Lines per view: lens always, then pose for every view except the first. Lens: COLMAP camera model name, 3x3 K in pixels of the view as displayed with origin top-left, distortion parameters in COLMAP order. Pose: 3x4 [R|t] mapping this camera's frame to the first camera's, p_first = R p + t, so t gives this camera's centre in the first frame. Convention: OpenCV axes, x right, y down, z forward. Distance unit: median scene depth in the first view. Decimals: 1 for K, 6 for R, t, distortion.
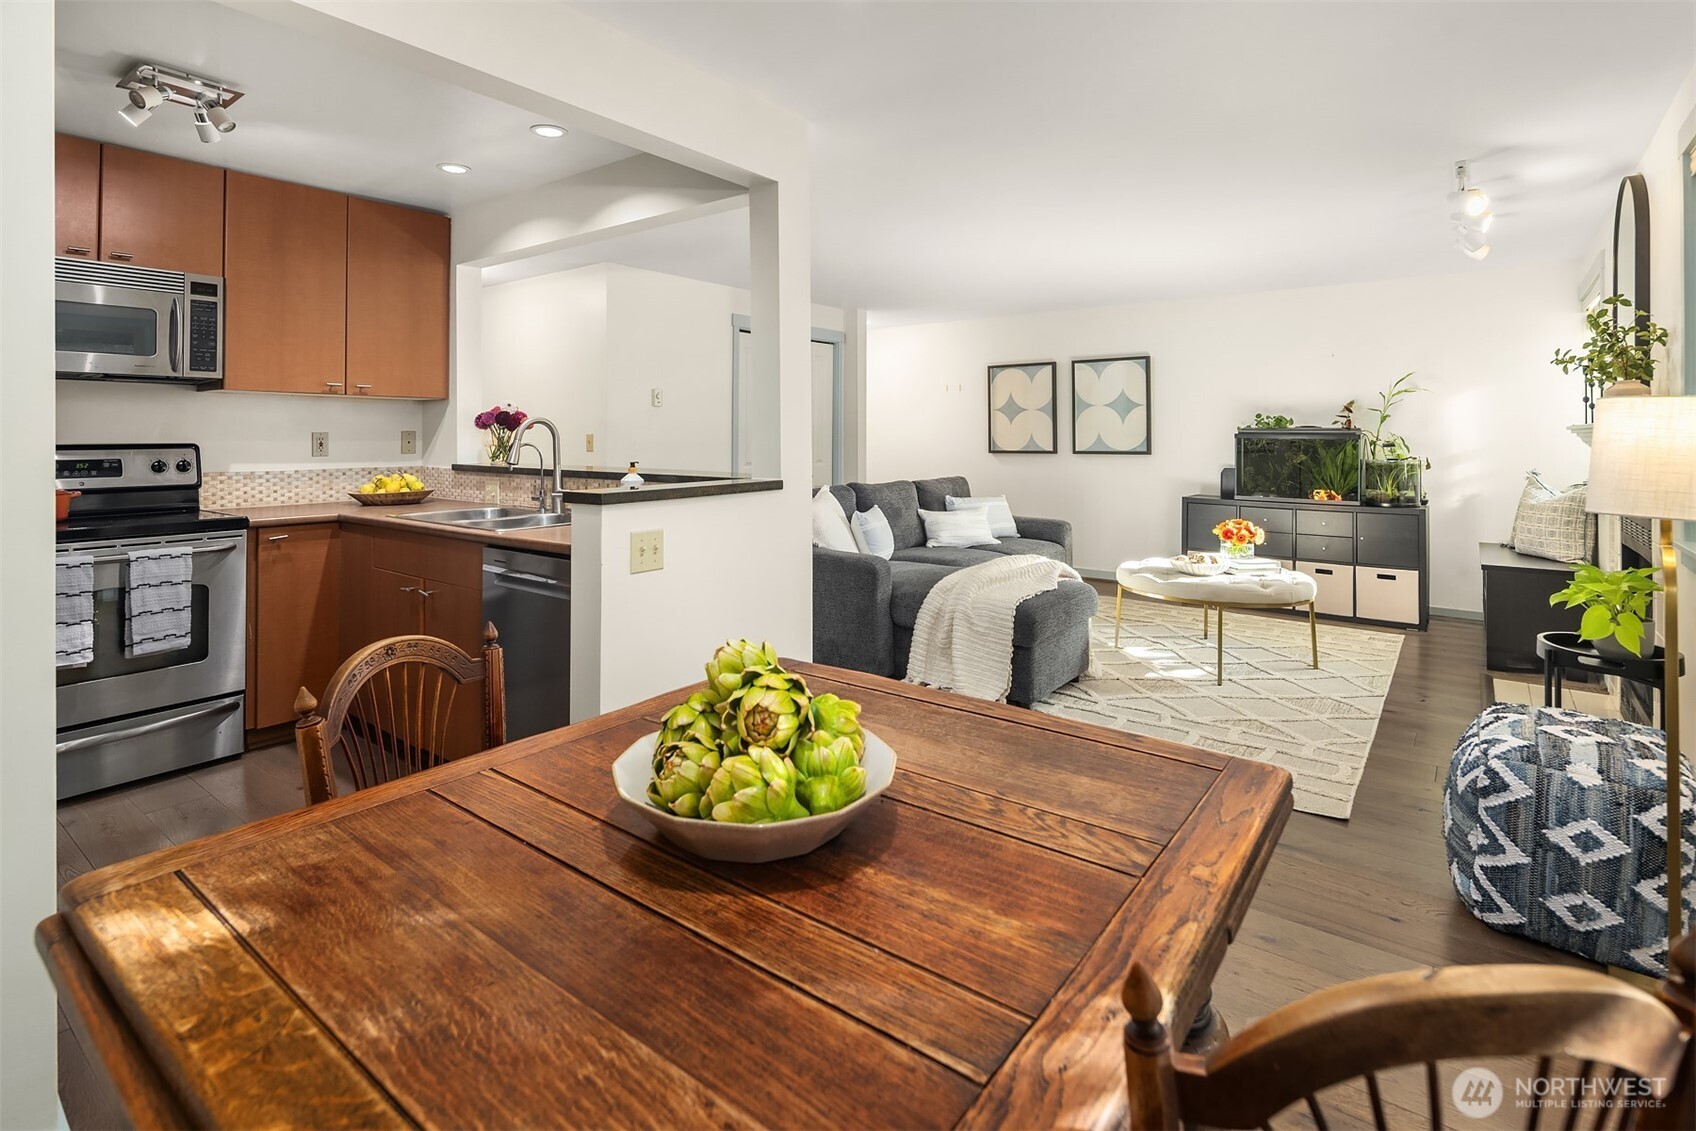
lens RADIAL K [[823.5, 0, 841.0], [0, 823.5, 420.3], [0, 0, 1]] dist [0.005829, -0.004511]
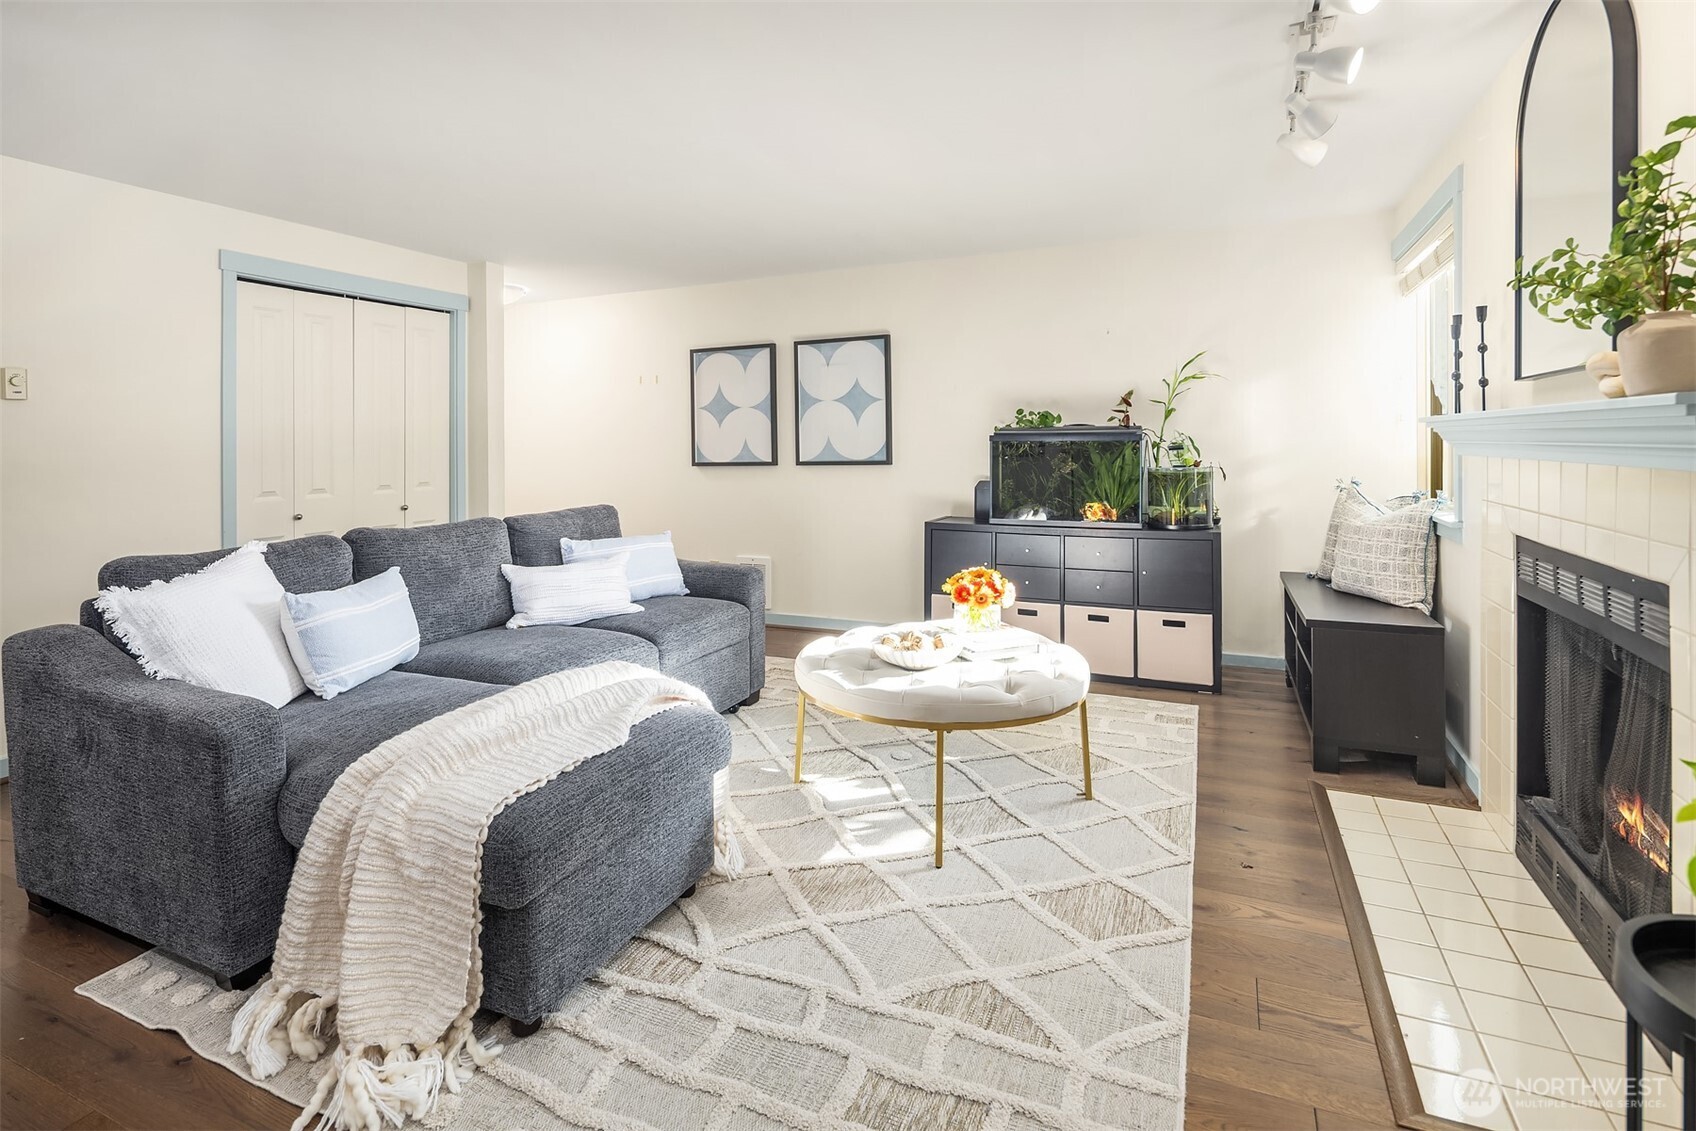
lens RADIAL K [[823.5, 0, 841.0], [0, 823.5, 448.4], [0, 0, 1]] dist [0.005829, -0.004511]
pose [[0.973534, -0.016762, 0.227925, 0.239749], [0.011198, 0.999607, 0.025682, 0.010105], [-0.228266, -0.022450, 0.973340, 0.414659]]
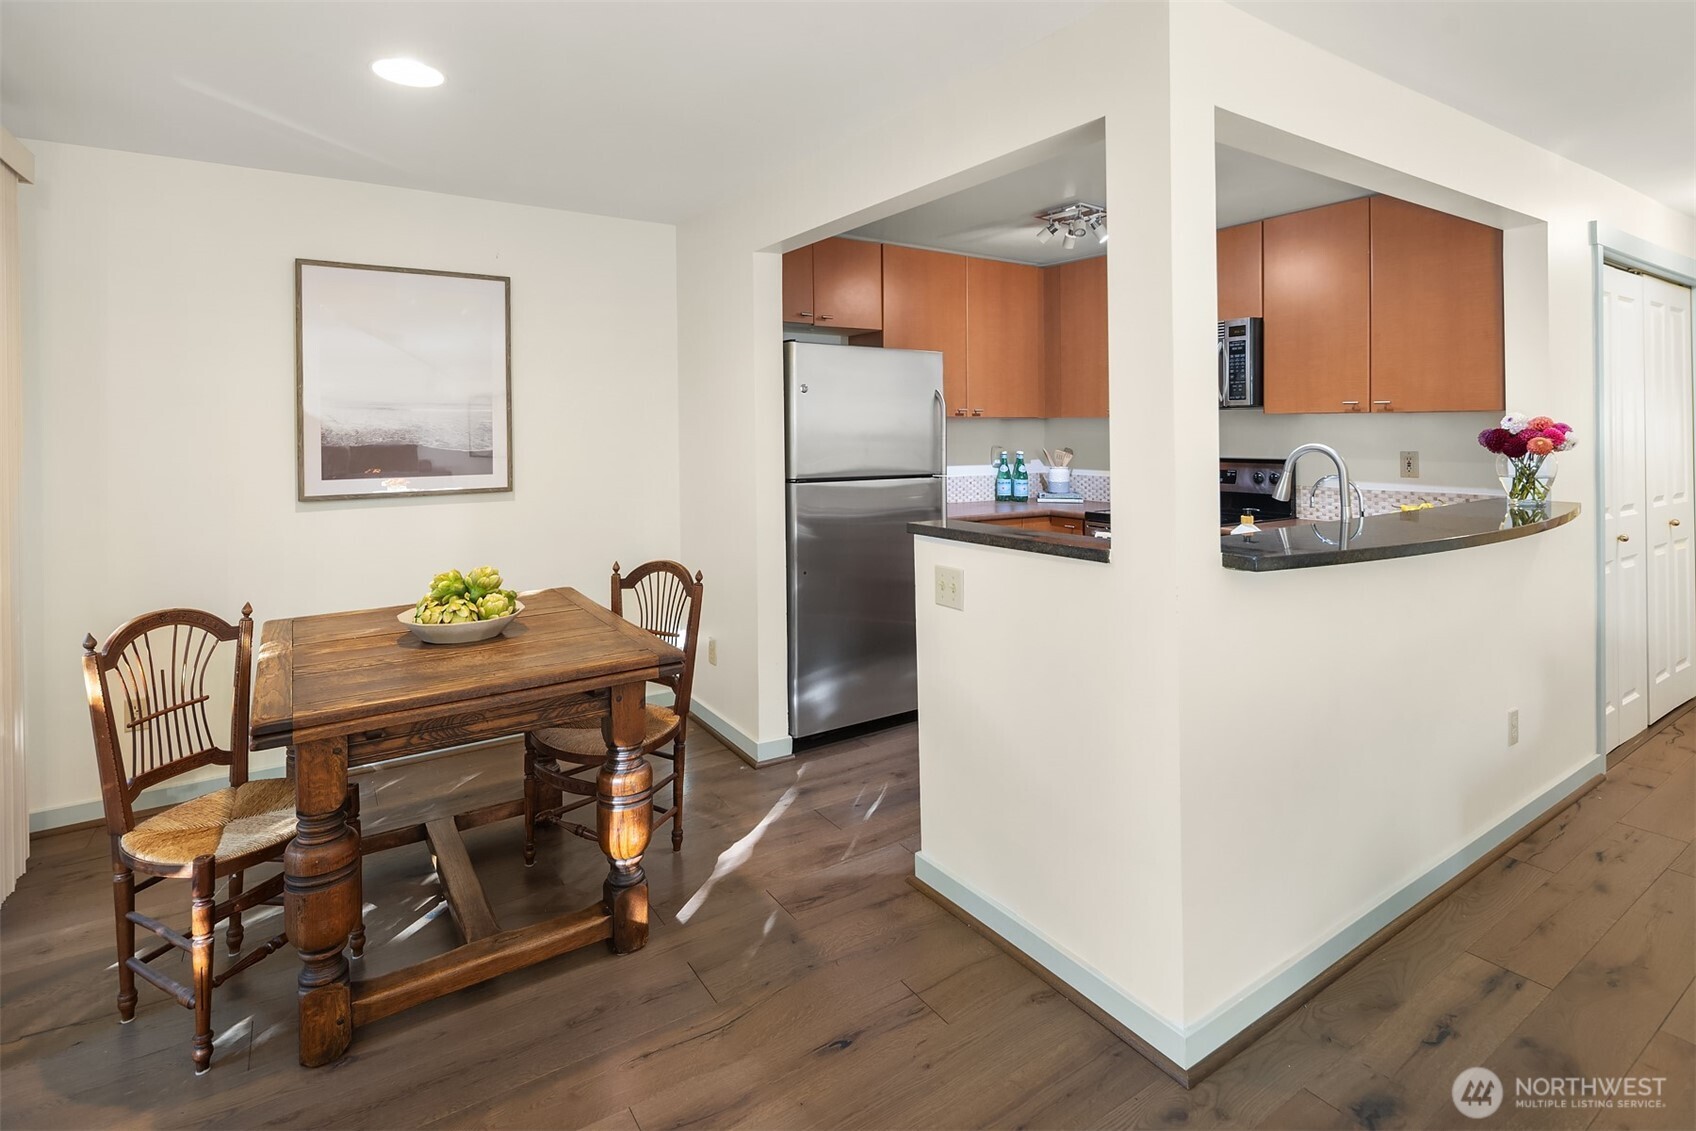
lens RADIAL K [[823.5, 0, 835.7], [0, 823.5, 434.5], [0, 0, 1]] dist [0.005829, -0.004511]
pose [[-0.332781, 0.009204, -0.942959, 0.397829], [0.024062, 0.999710, 0.001267, -0.018441], [0.942697, -0.022268, -0.332905, 0.620168]]
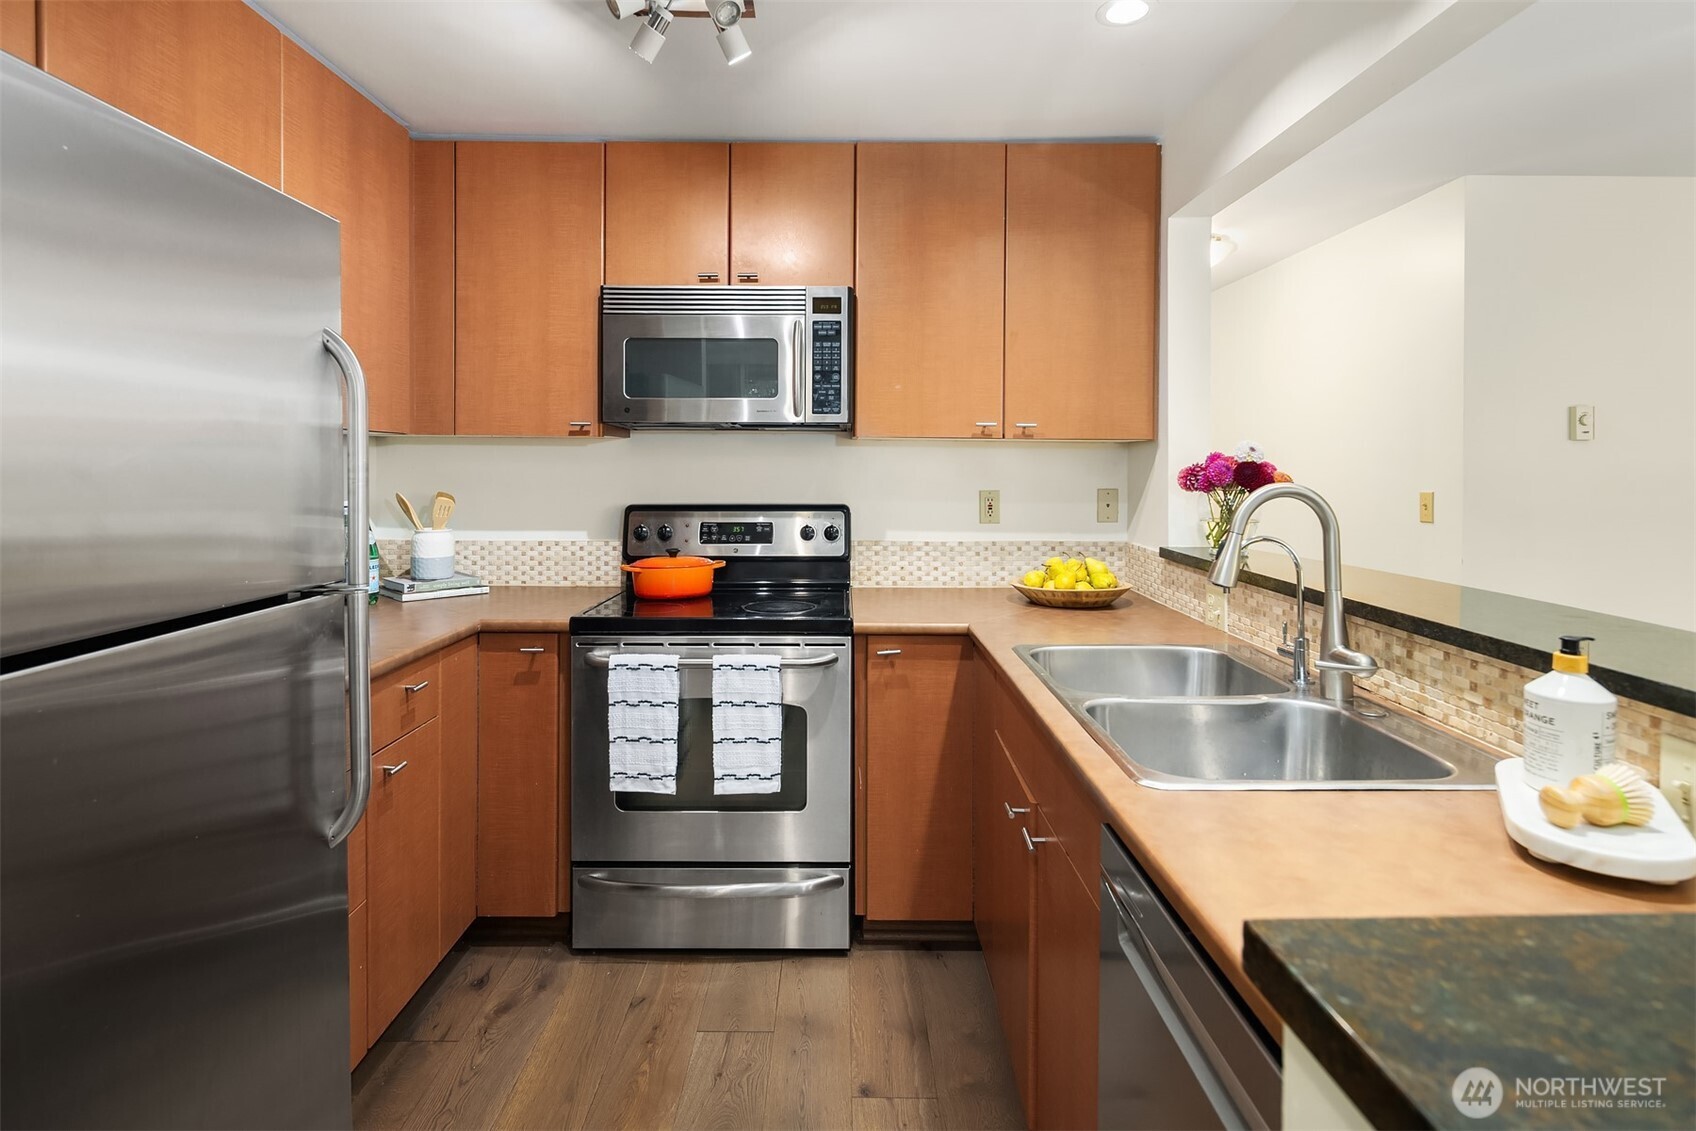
lens RADIAL K [[823.5, 0, 842.3], [0, 823.5, 473.4], [0, 0, 1]] dist [0.005829, -0.004511]
pose [[0.608506, 0.011038, -0.793472, -0.118816], [0.010786, 0.999696, 0.022179, -0.015744], [0.793476, -0.022054, 0.608202, 0.402459]]
